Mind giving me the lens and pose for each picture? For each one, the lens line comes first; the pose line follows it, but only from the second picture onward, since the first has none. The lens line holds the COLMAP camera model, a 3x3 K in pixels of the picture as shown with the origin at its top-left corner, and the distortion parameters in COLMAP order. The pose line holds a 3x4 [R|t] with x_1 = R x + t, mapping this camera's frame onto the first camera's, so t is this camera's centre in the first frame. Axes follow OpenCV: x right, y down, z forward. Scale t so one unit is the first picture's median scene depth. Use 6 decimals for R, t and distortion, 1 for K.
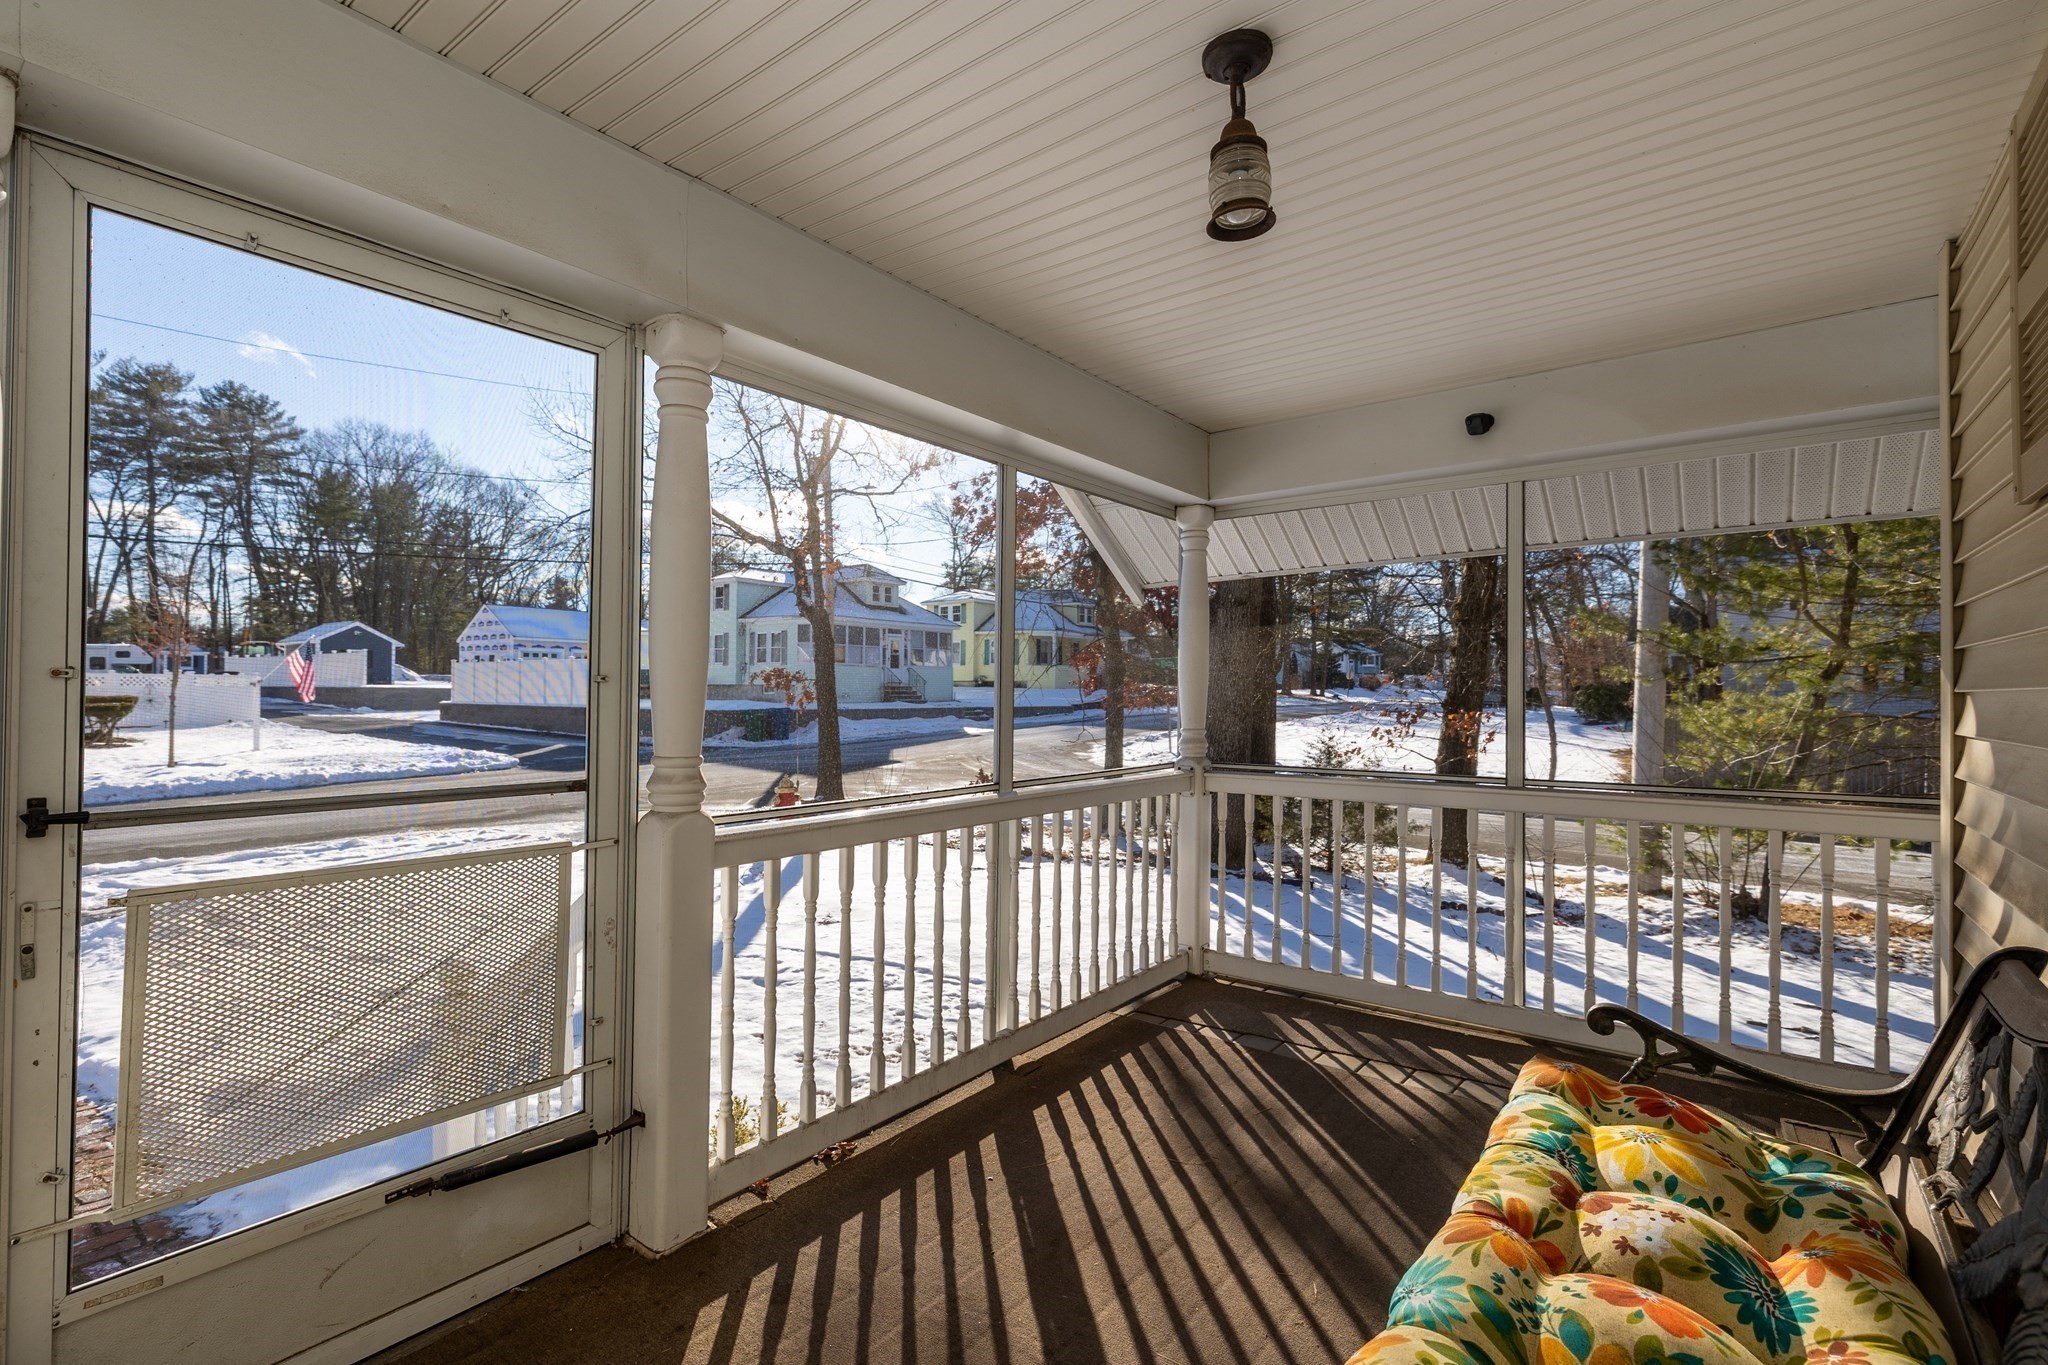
lens RADIAL K [[910.2, 0, 1024.0], [0, 910.2, 682.5], [0, 0, 1]] dist [-0.002149, -0.000027]
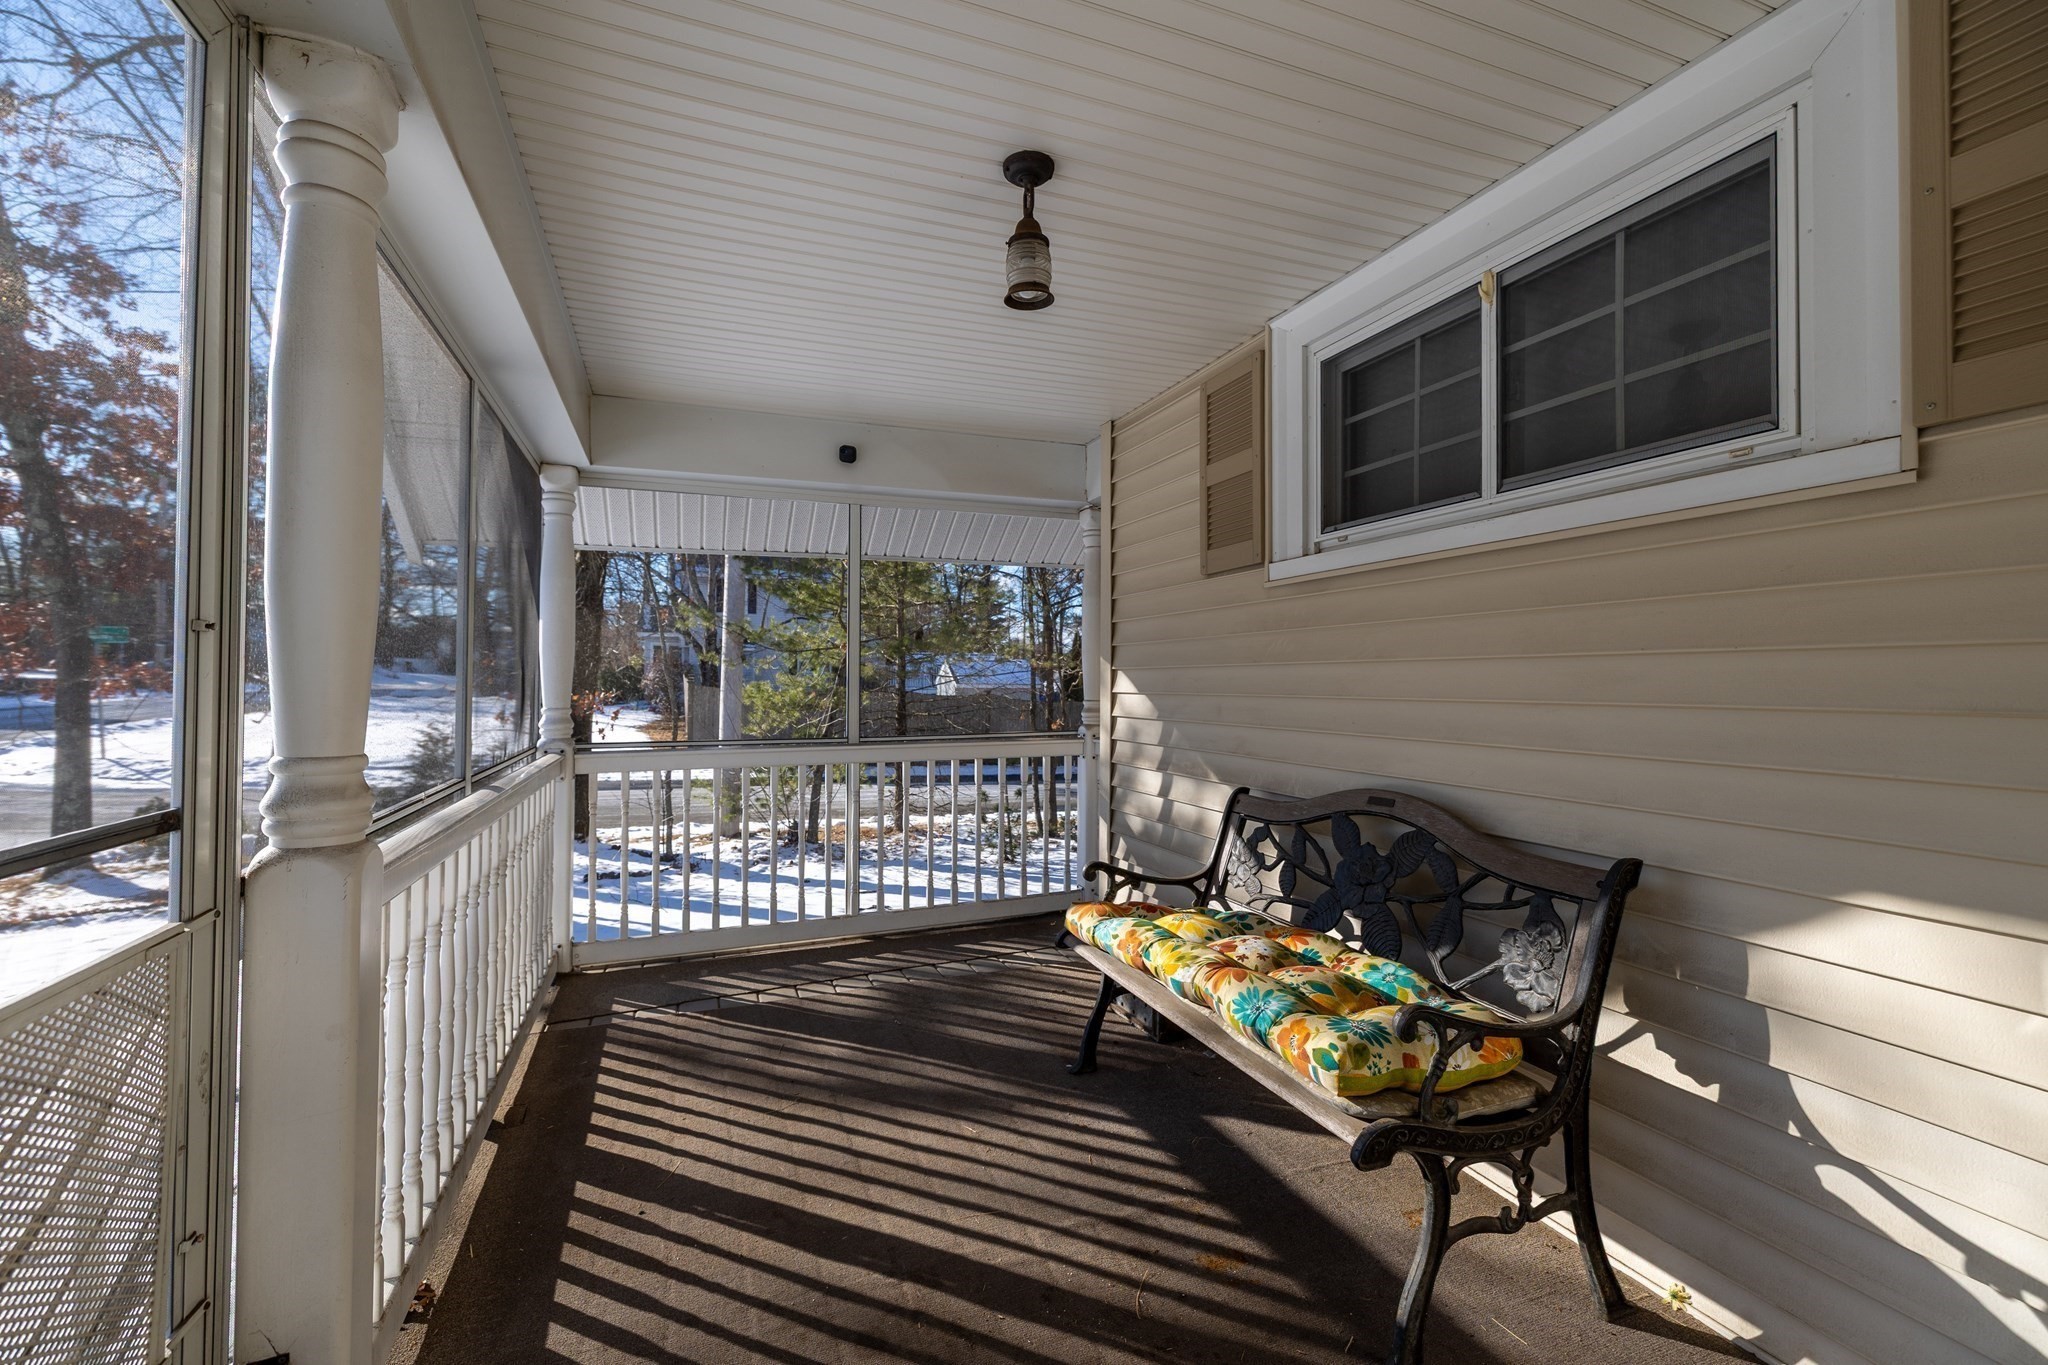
lens RADIAL K [[870.9, 0, 1024.0], [0, 870.9, 682.5], [0, 0, 1]] dist [0.000733, 0.000103]
pose [[0.503457, -0.004163, 0.864010, -0.399564], [-0.009914, 0.999895, 0.010595, 0.012915], [-0.863964, -0.013900, 0.503362, 0.180309]]
